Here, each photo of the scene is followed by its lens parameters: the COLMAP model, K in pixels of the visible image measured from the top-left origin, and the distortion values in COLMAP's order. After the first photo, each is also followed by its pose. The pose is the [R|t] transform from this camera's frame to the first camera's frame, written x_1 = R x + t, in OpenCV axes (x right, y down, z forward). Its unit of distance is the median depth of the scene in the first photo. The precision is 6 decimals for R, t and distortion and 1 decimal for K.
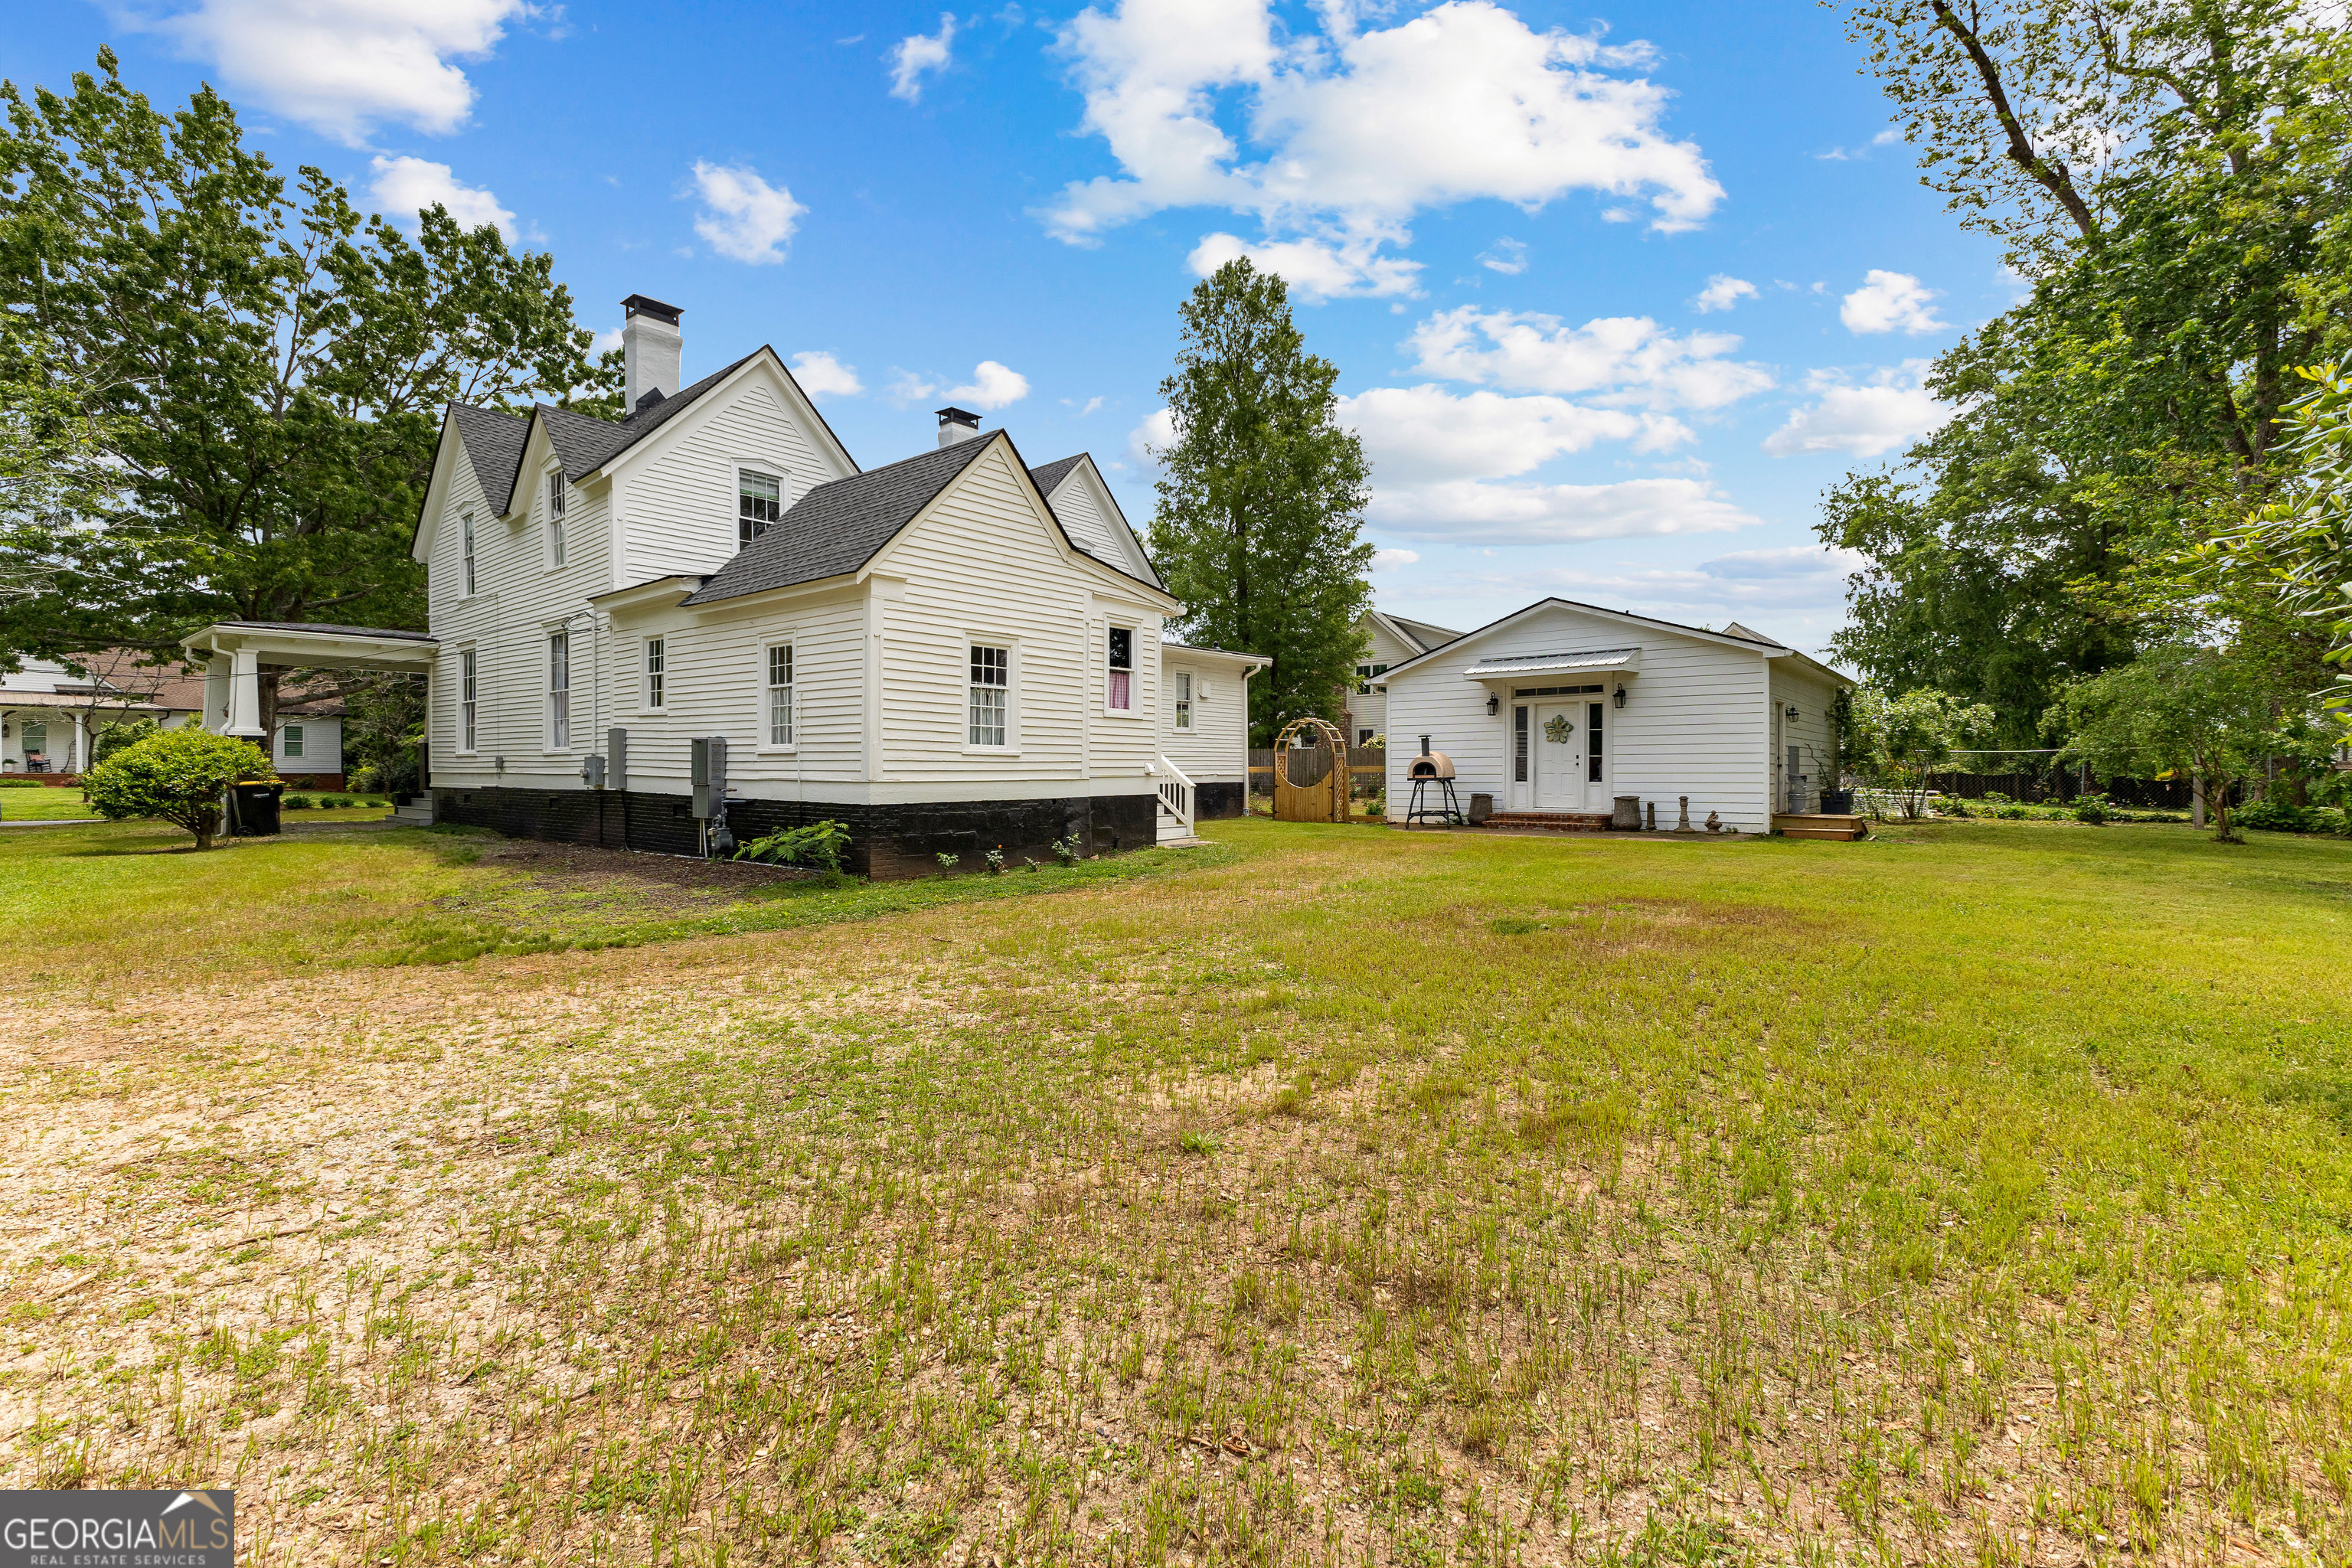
lens RADIAL K [[1018.5, 0, 1179.1], [0, 1018.5, 780.2], [0, 0, 1]] dist [-0.002224, -0.000127]
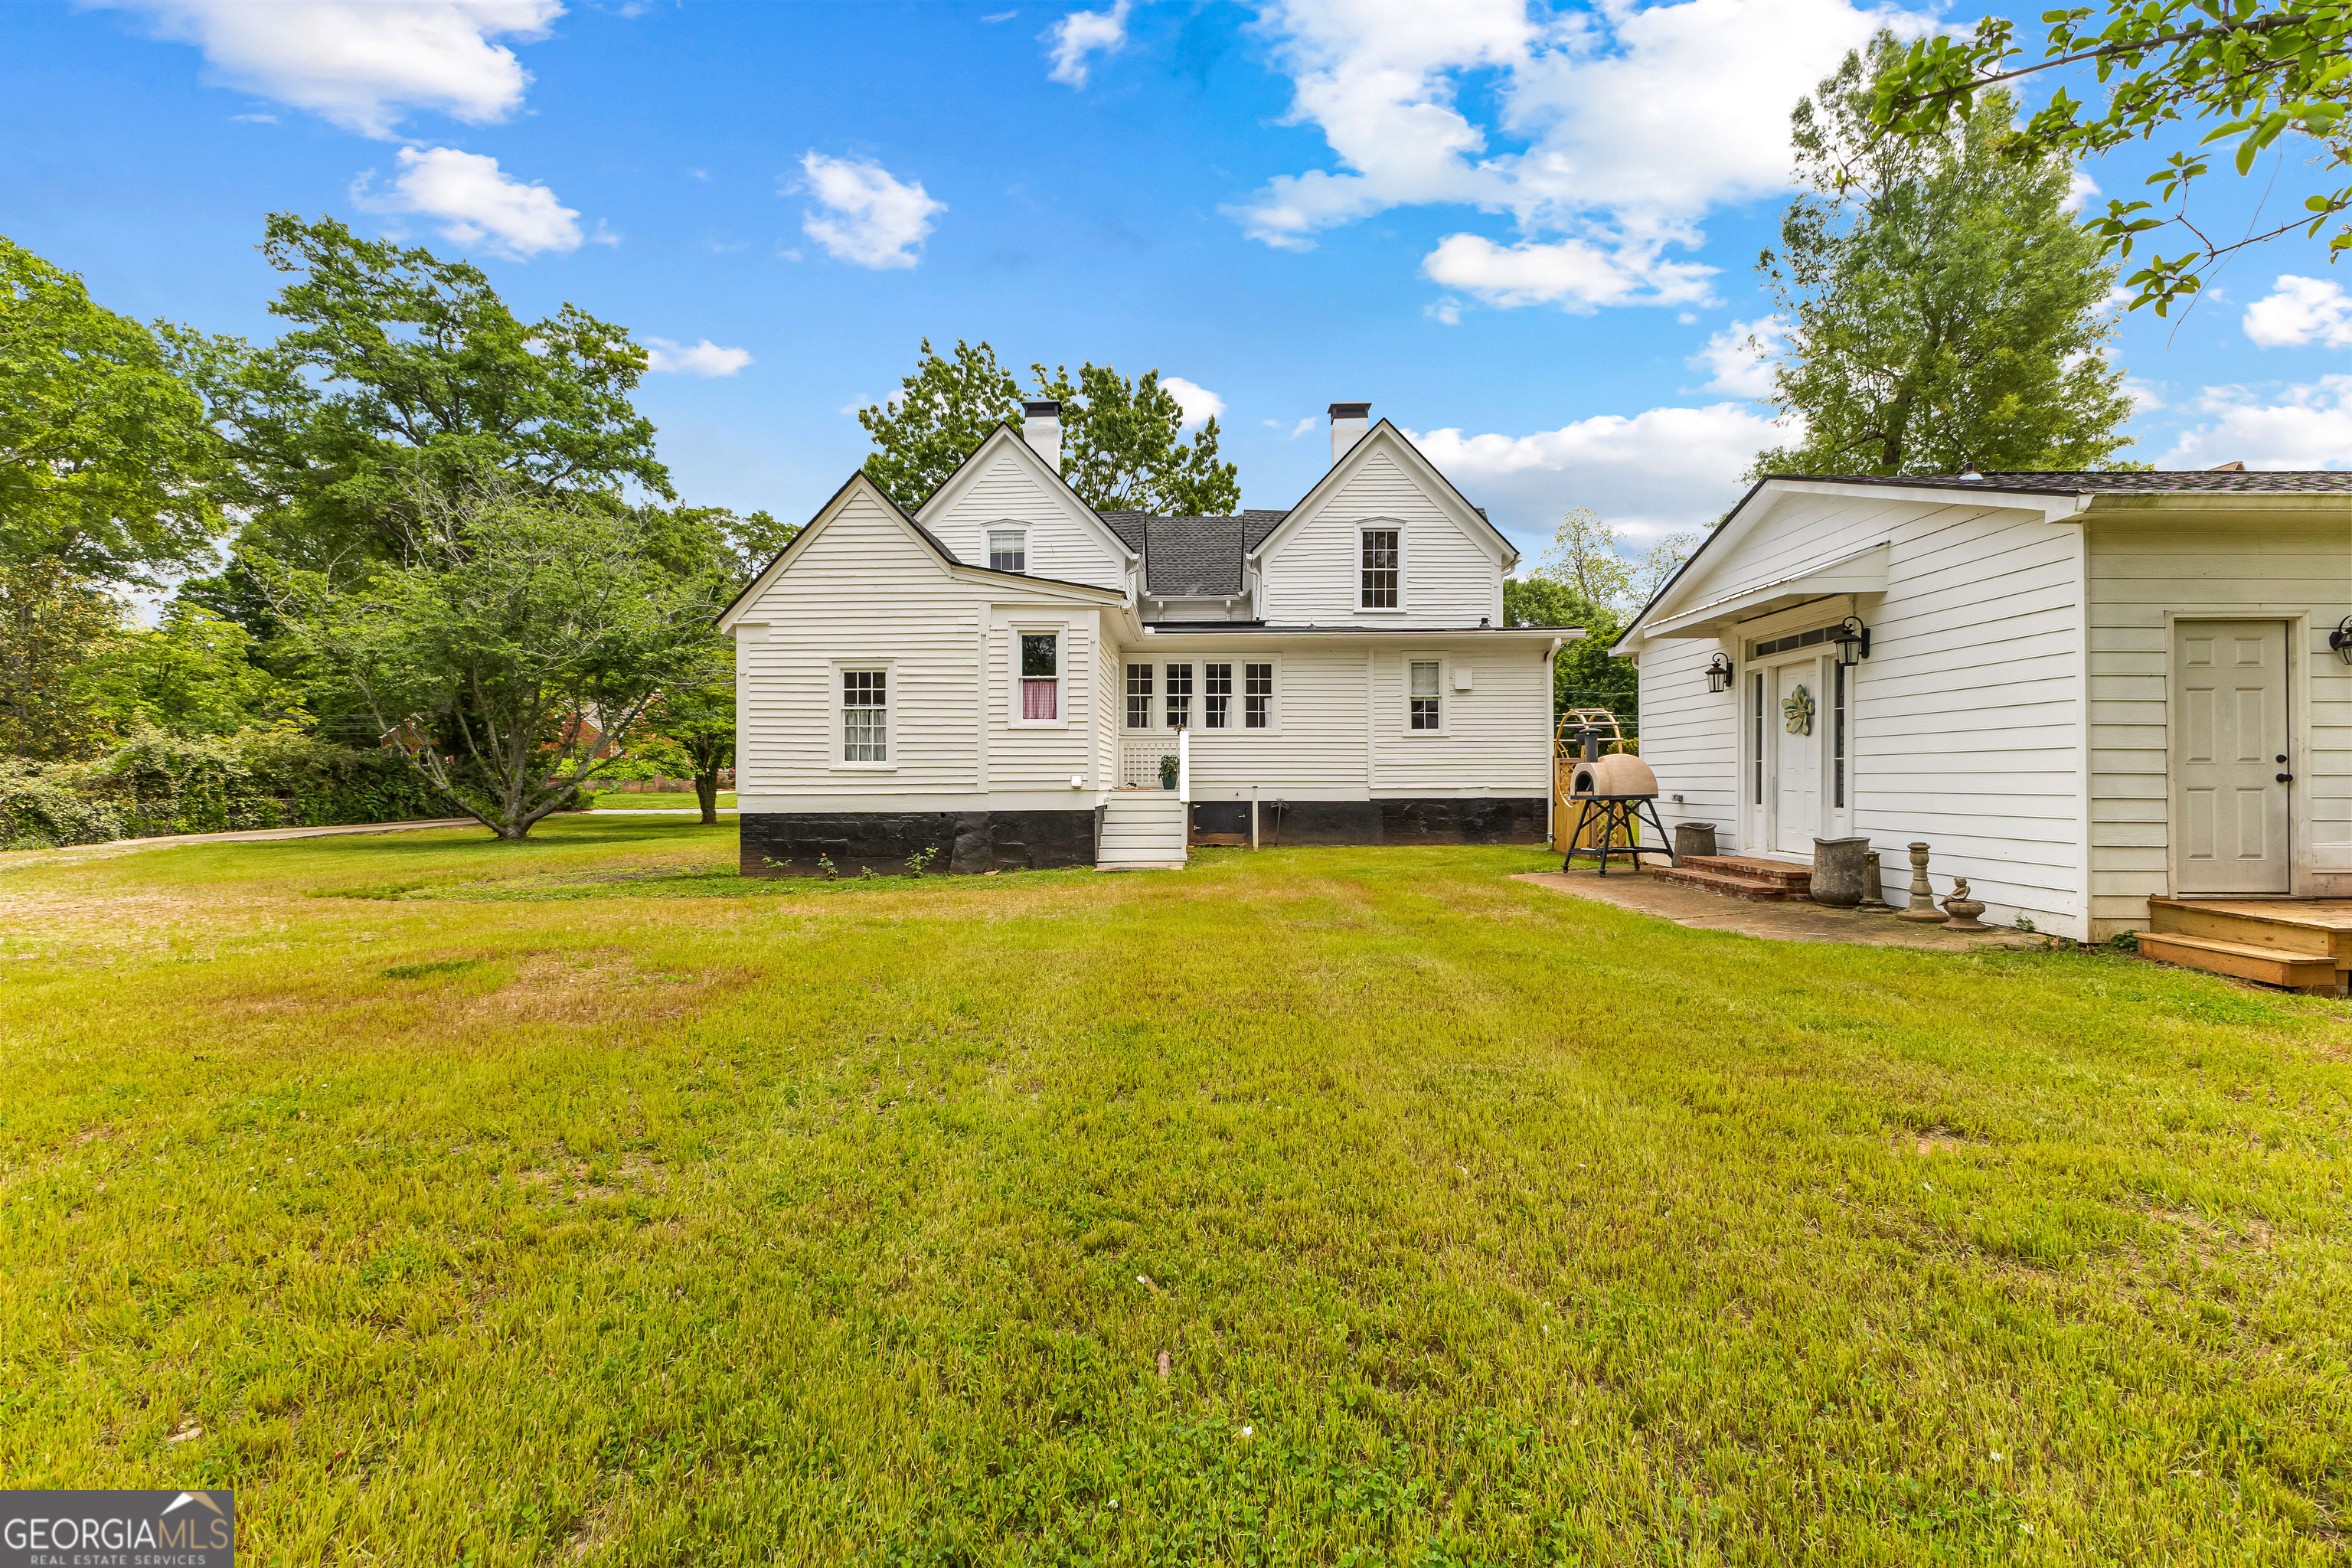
lens RADIAL K [[1018.5, 0, 1176.7], [0, 1018.5, 780.7], [0, 0, 1]] dist [-0.002224, -0.000127]
pose [[0.624342, 0.000819, -0.781150, 0.812492], [-0.006097, 0.999974, -0.003825, -0.010693], [0.781127, 0.007151, 0.624331, 0.539207]]
